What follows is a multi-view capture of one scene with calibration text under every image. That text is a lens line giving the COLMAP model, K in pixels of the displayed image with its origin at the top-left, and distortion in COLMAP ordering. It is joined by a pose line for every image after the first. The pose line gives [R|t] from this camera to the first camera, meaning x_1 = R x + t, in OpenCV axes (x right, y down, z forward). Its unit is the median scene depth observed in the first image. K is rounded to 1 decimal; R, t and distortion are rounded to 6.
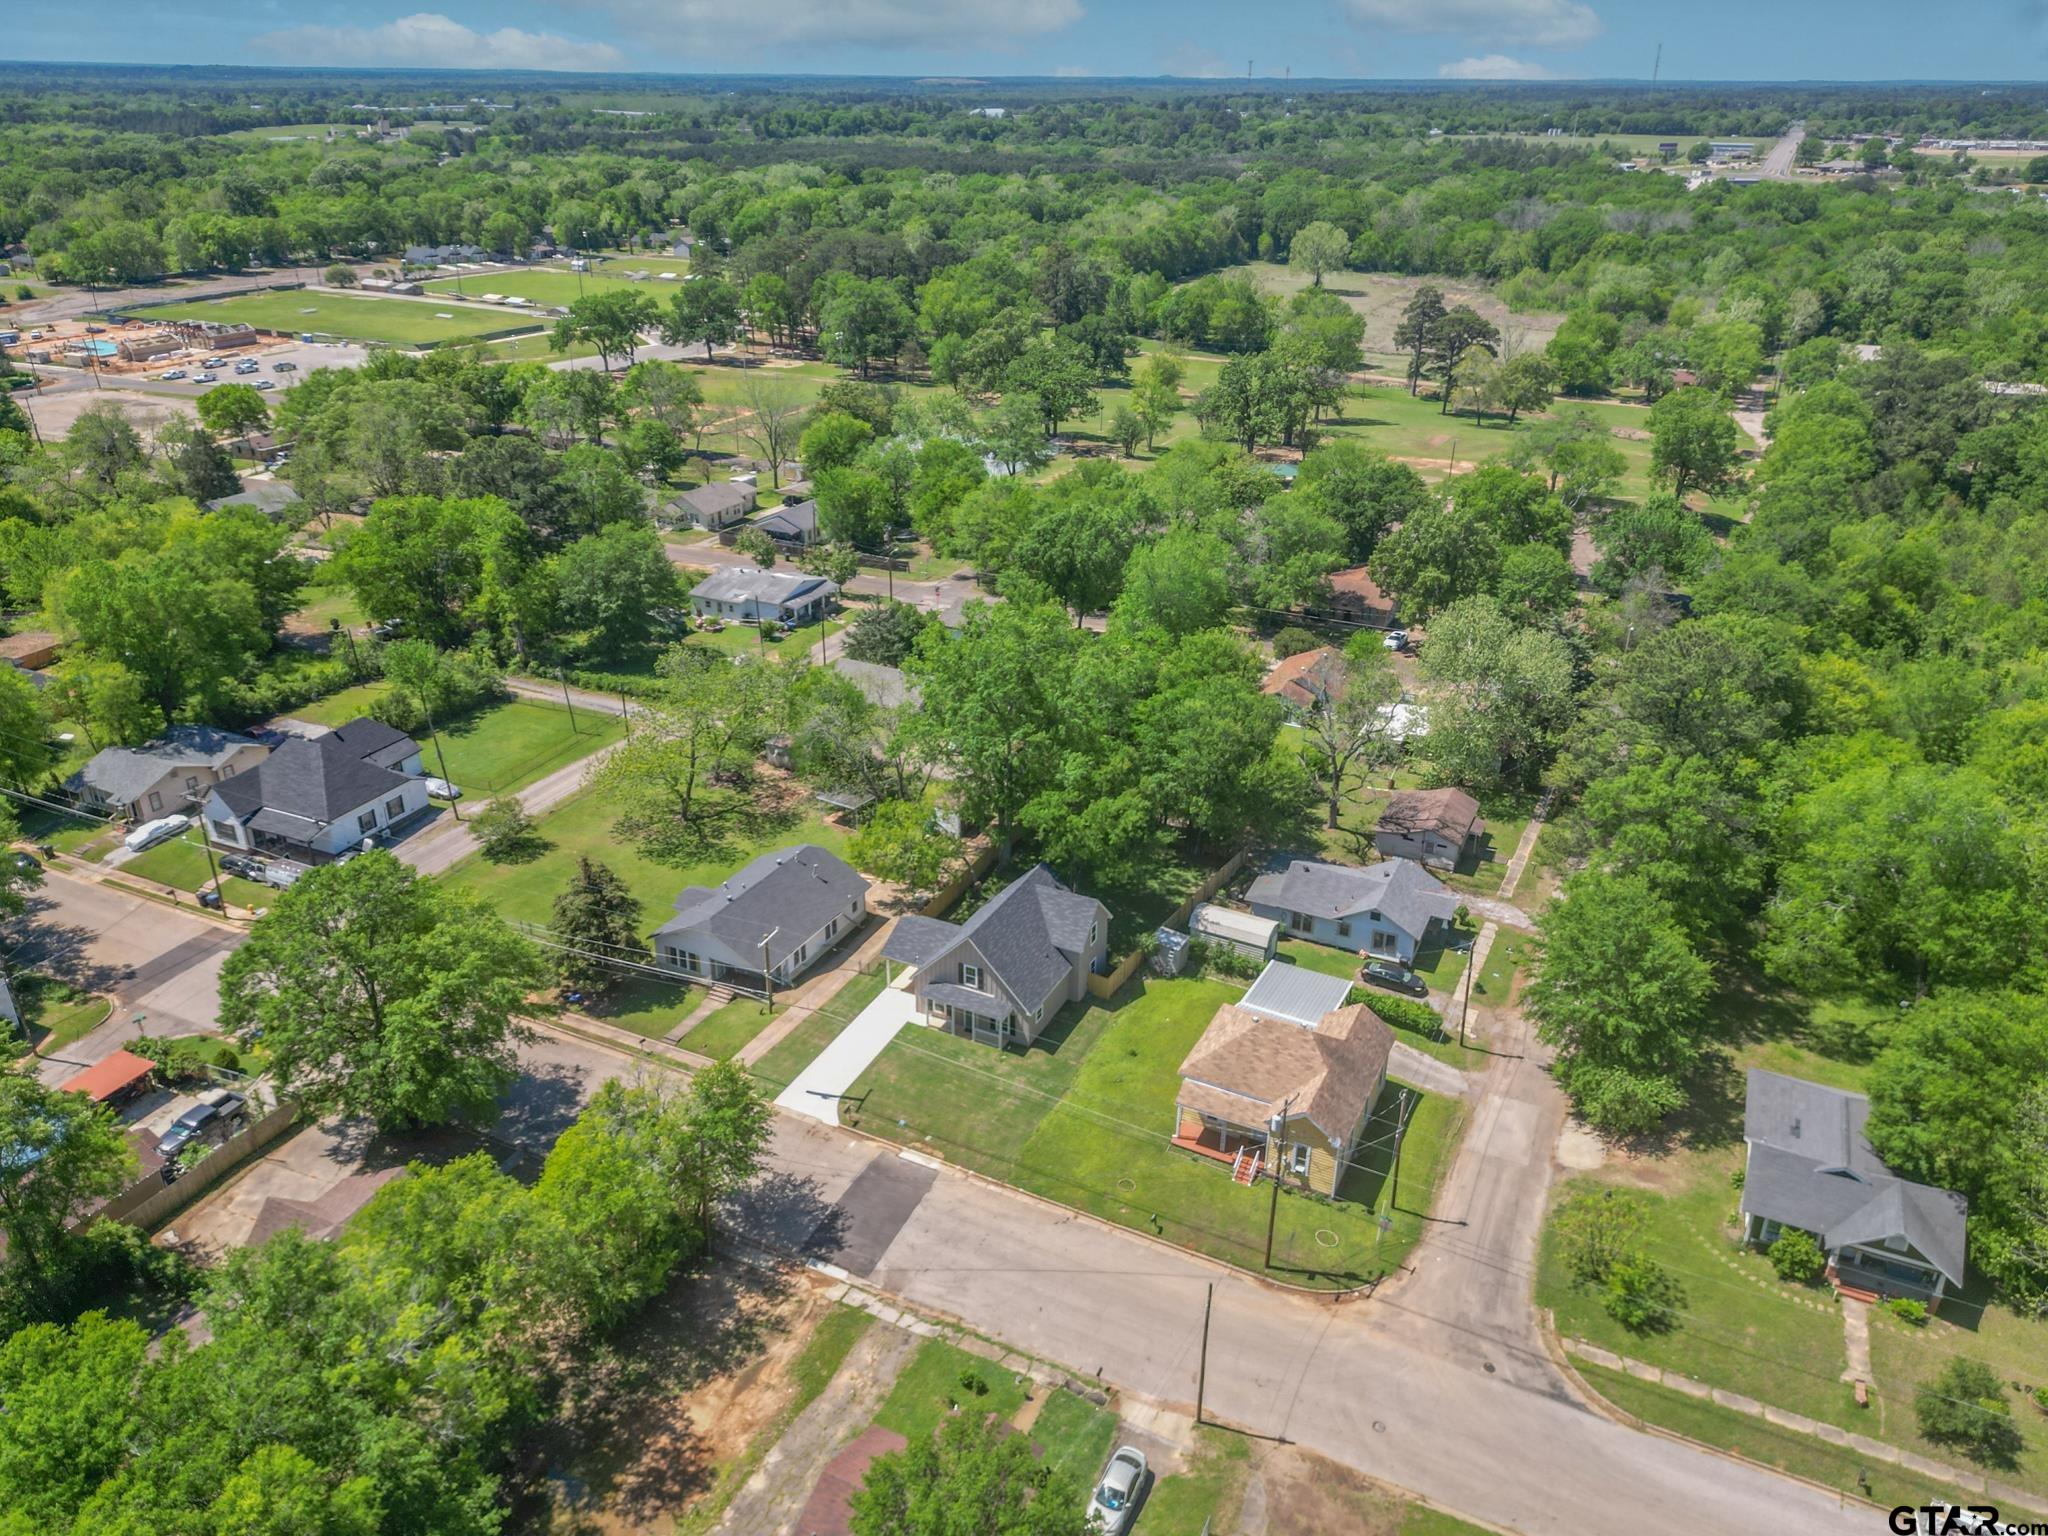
lens RADIAL K [[1651.6, 0, 982.8], [0, 1651.6, 768.5], [0, 0, 1]] dist [0.115410, -0.141687]
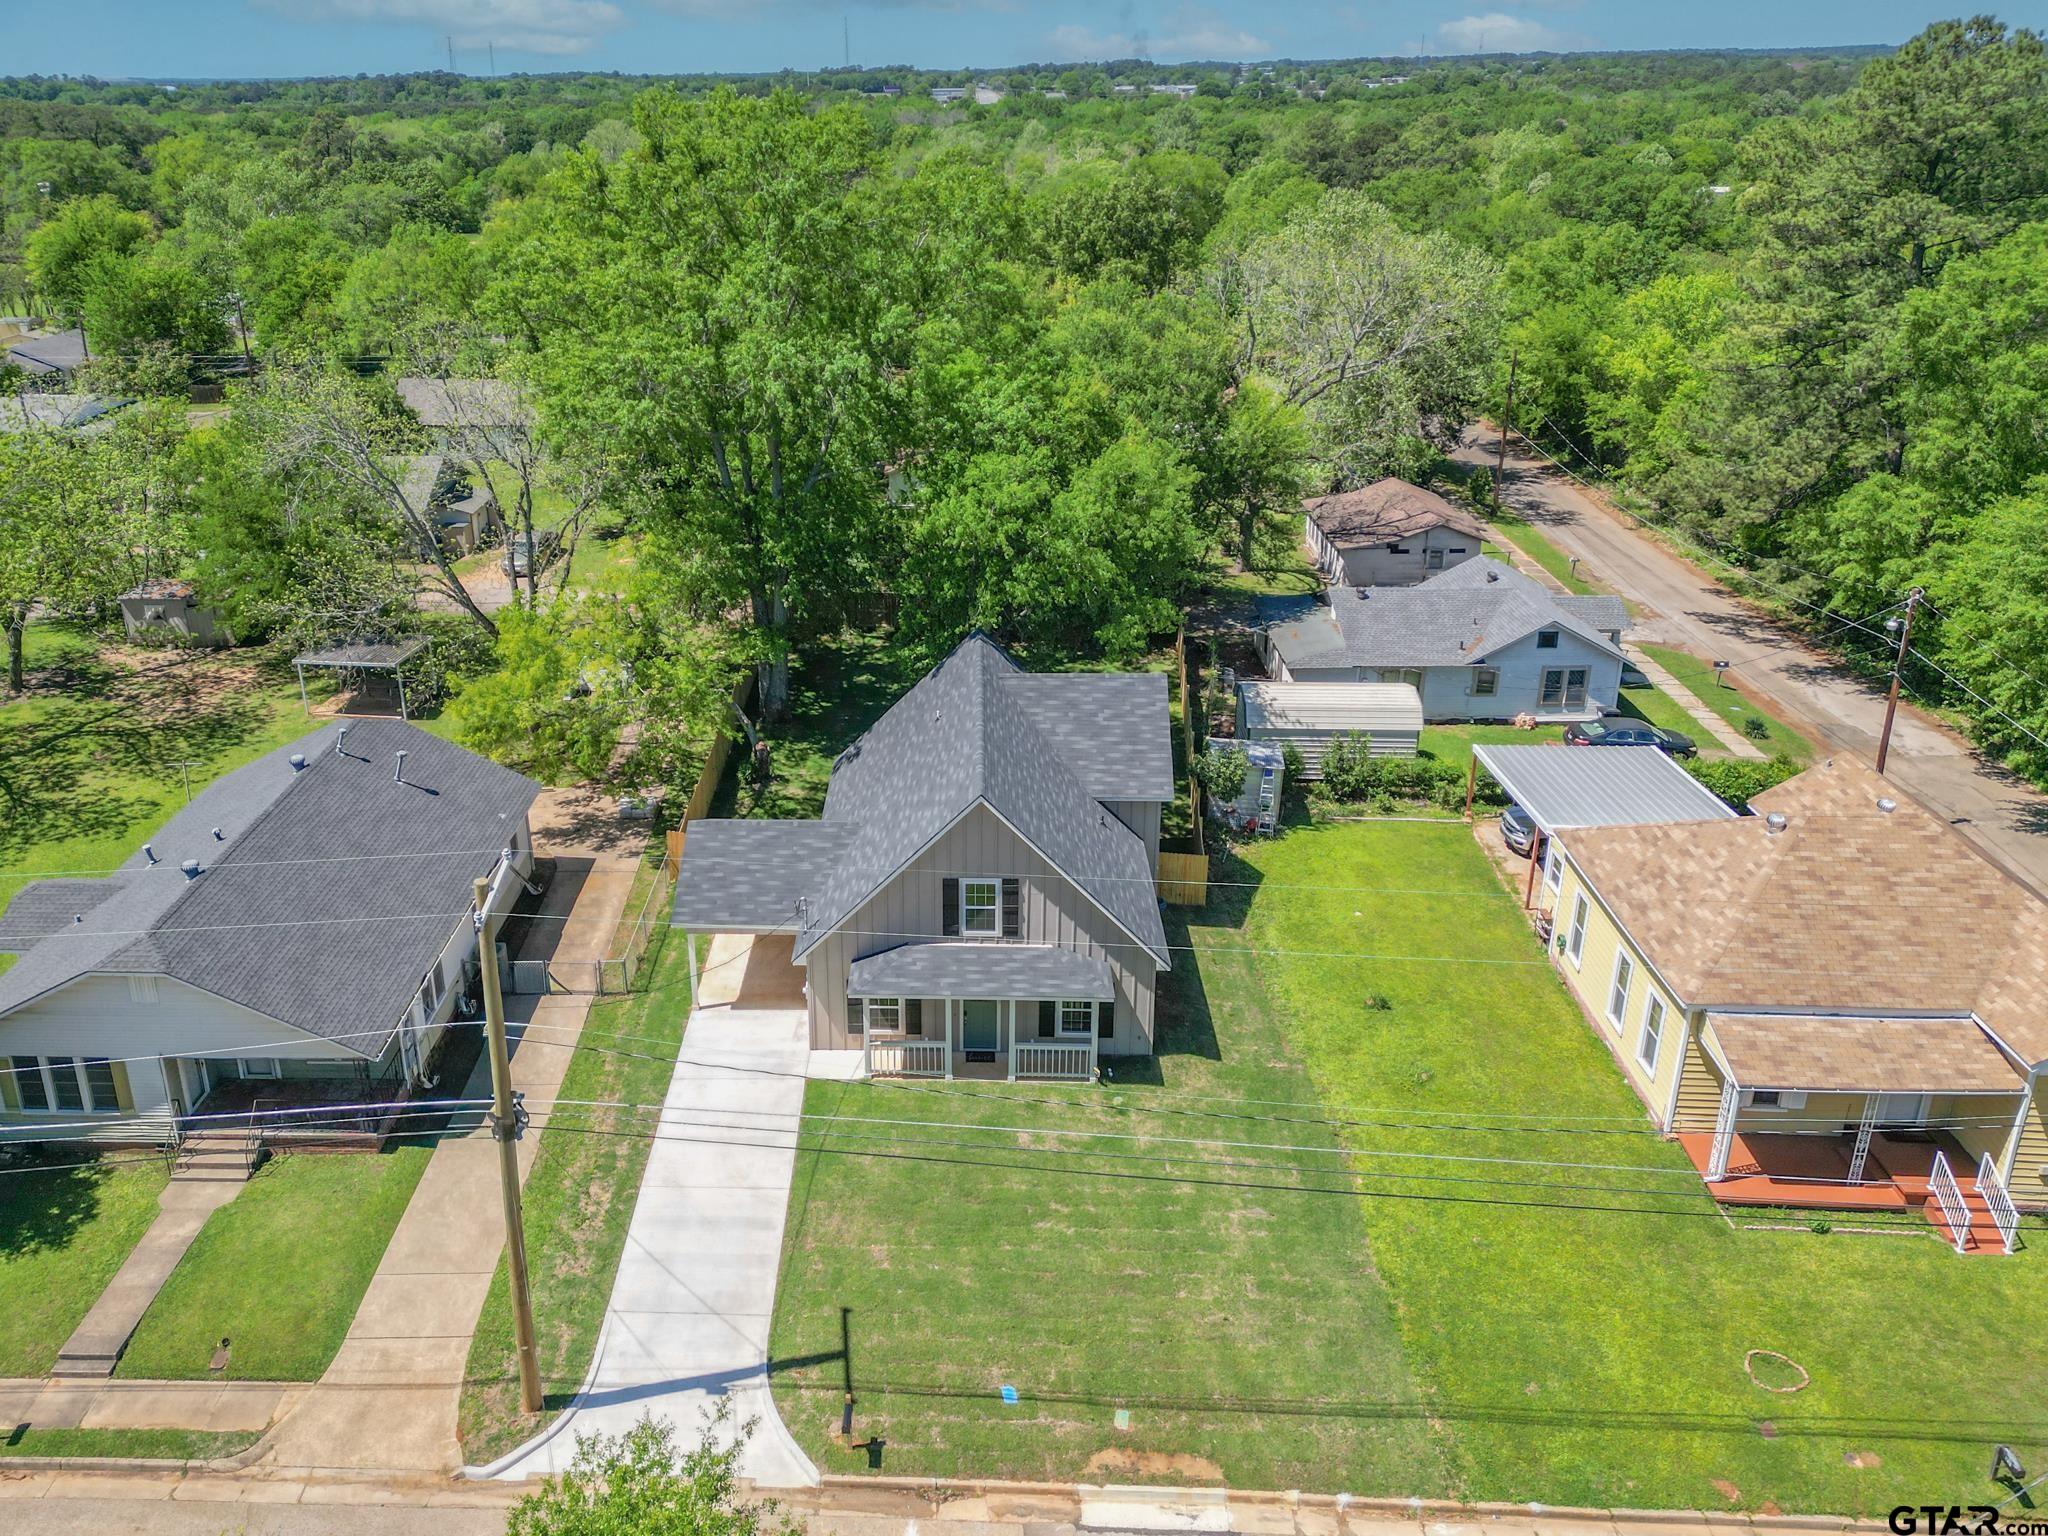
lens RADIAL K [[1651.6, 0, 982.8], [0, 1651.6, 768.5], [0, 0, 1]] dist [0.115410, -0.141687]
pose [[0.906509, -0.198282, 0.372727, -0.130464], [0.196521, 0.979550, 0.043139, 0.077392], [-0.373658, 0.034143, 0.926938, 0.640140]]
